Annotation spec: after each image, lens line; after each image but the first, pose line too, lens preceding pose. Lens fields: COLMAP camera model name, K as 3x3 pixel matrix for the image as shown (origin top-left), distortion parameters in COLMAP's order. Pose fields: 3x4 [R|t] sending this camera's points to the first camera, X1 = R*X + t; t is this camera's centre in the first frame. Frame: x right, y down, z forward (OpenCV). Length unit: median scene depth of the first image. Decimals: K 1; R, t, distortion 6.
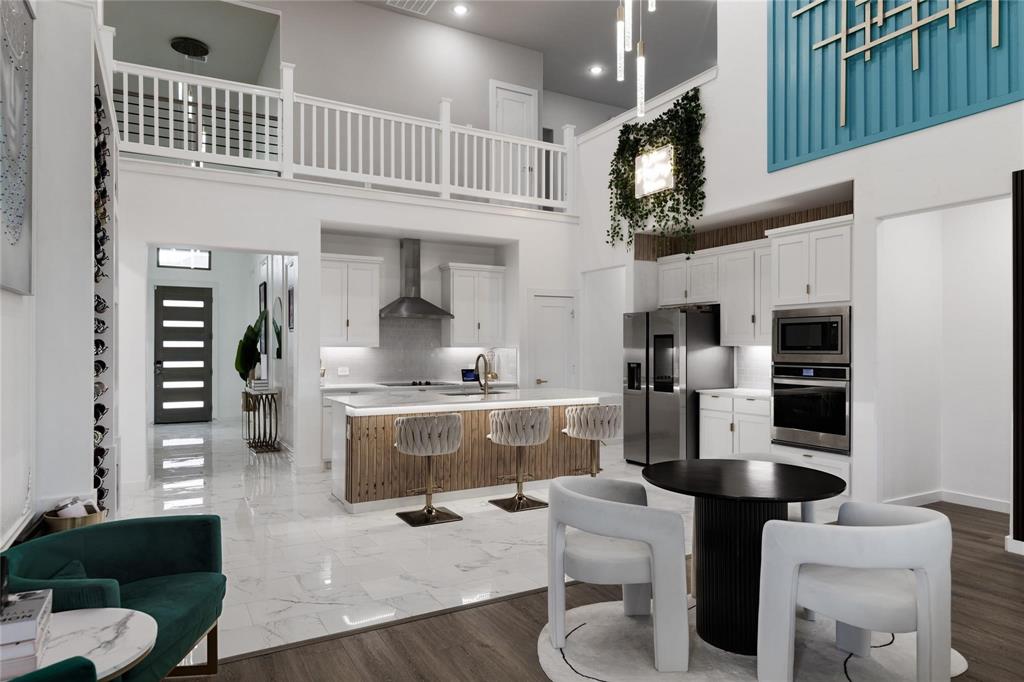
lens RADIAL K [[617.1, 0, 513.1], [0, 617.1, 347.0], [0, 0, 1]] dist [0.005259, 0.001298]
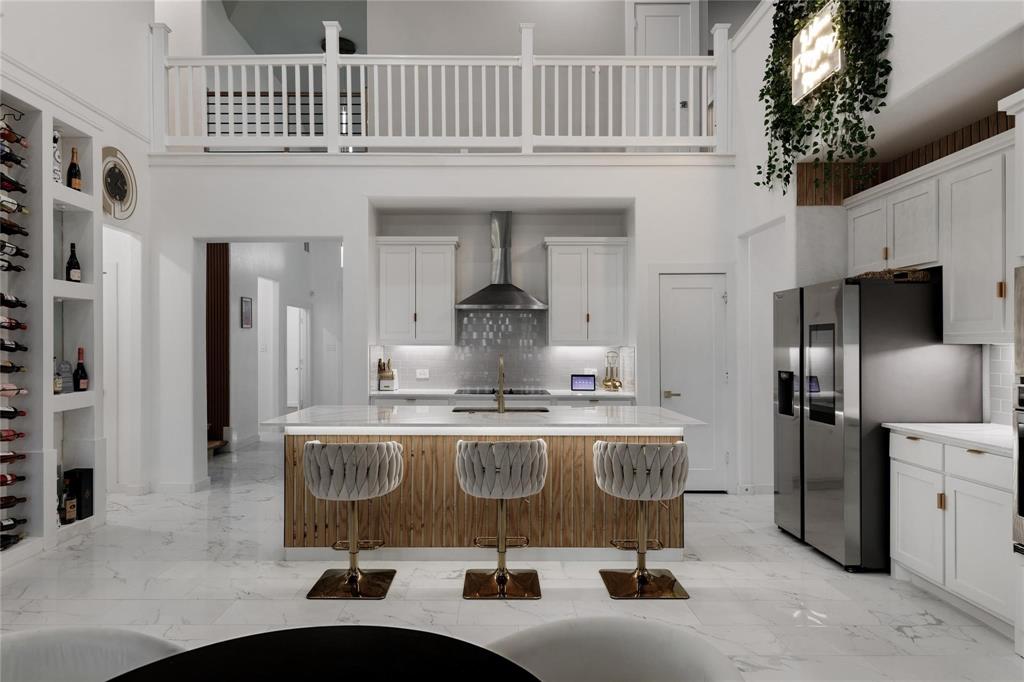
lens RADIAL K [[616.8, 0, 501.6], [0, 616.8, 343.8], [0, 0, 1]] dist [0.001345, 0.001108]
pose [[0.870606, -0.001205, -0.491979, 0.247482], [-0.000903, 0.999991, -0.004047, 0.000959], [0.491980, 0.003968, 0.870598, 0.318301]]
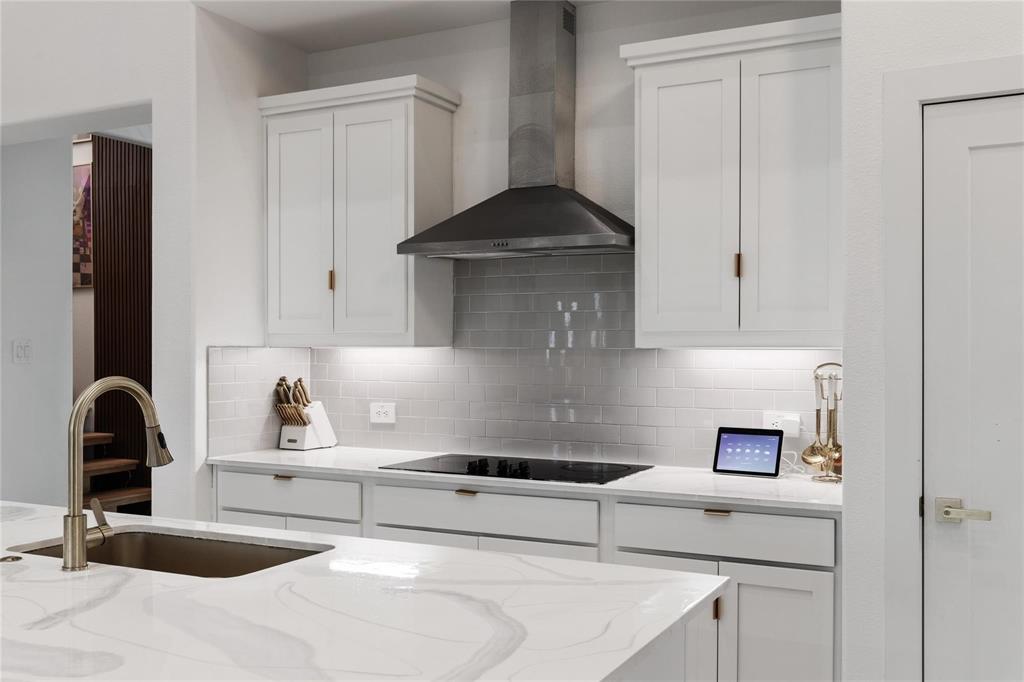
lens RADIAL K [[986.3, 0, 512.9], [0, 986.3, 351.2], [0, 0, 1]] dist [-0.004718, 0.000000]
pose [[0.559120, 0.002228, -0.829084, 0.258909], [0.002309, 0.999988, 0.004245, 0.000127], [0.829083, -0.004288, 0.559108, 0.758461]]
